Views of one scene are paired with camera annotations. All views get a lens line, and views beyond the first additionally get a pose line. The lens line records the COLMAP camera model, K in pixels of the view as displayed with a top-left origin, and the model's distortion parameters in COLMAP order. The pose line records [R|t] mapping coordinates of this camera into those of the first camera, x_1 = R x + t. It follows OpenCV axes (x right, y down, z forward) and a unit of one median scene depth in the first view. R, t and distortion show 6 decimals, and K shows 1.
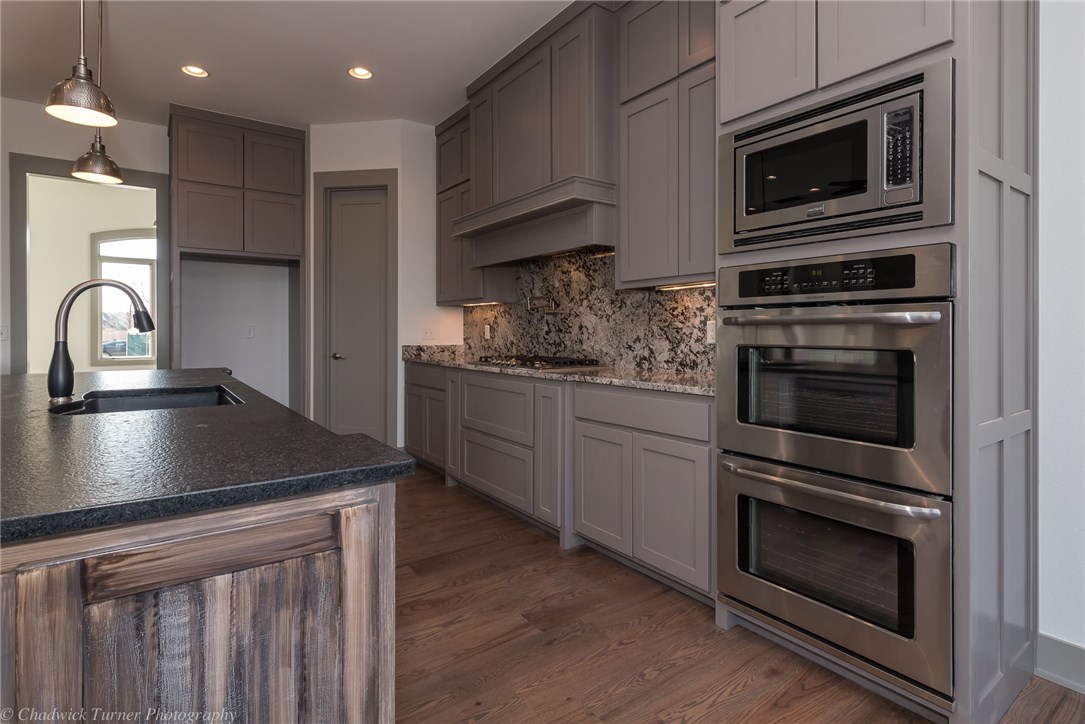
lens RADIAL K [[532.9, 0, 572.3], [0, 532.9, 331.8], [0, 0, 1]] dist [0.001872, 0.000186]
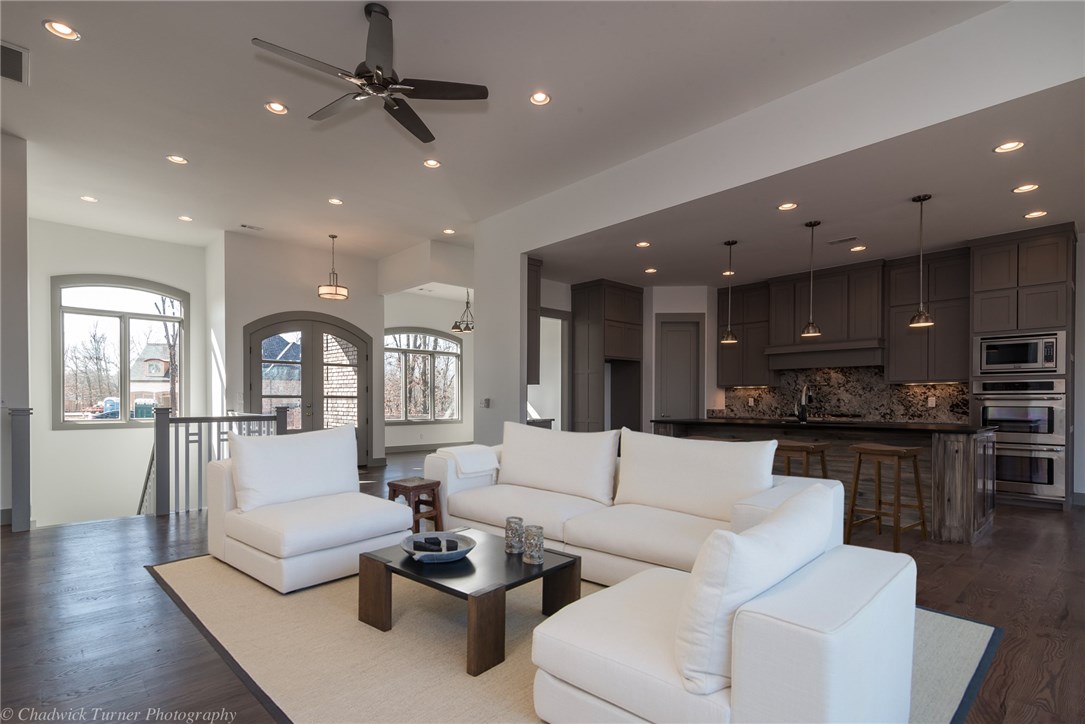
lens RADIAL K [[519.8, 0, 547.0], [0, 519.8, 403.6], [0, 0, 1]] dist [0.005042, 0.000647]
pose [[0.995252, 0.001501, 0.097318, -1.550815], [-0.001889, 0.999991, 0.003898, 0.000506], [-0.097312, -0.004064, 0.995246, -1.095813]]
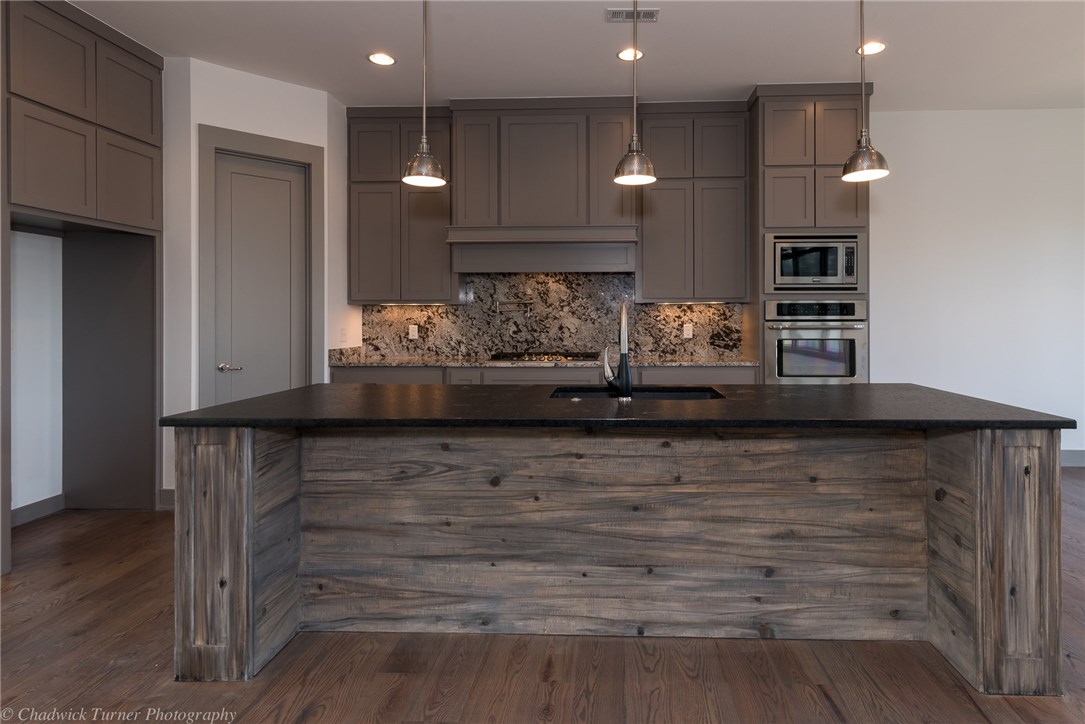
lens RADIAL K [[562.8, 0, 581.3], [0, 562.8, 316.8], [0, 0, 1]] dist [0.010362, 0.000980]
pose [[0.643294, -0.001455, 0.765618, -1.135277], [0.003648, 0.999993, -0.001165, -0.038283], [-0.765611, 0.003542, 0.643294, 0.115910]]
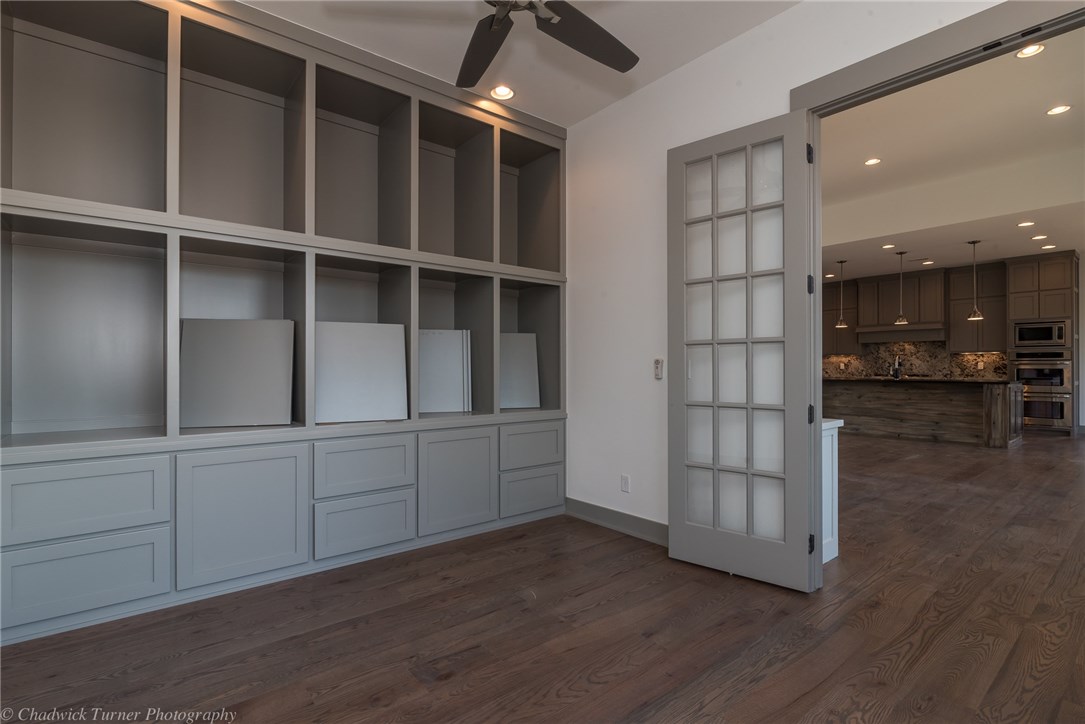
lens RADIAL K [[519.8, 0, 553.2], [0, 519.8, 366.4], [0, 0, 1]] dist [0.005042, 0.000647]
pose [[0.998503, -0.003072, 0.054609, -2.470650], [0.003138, 0.999994, -0.001125, -0.001028], [-0.054605, 0.001295, 0.998507, -2.070253]]
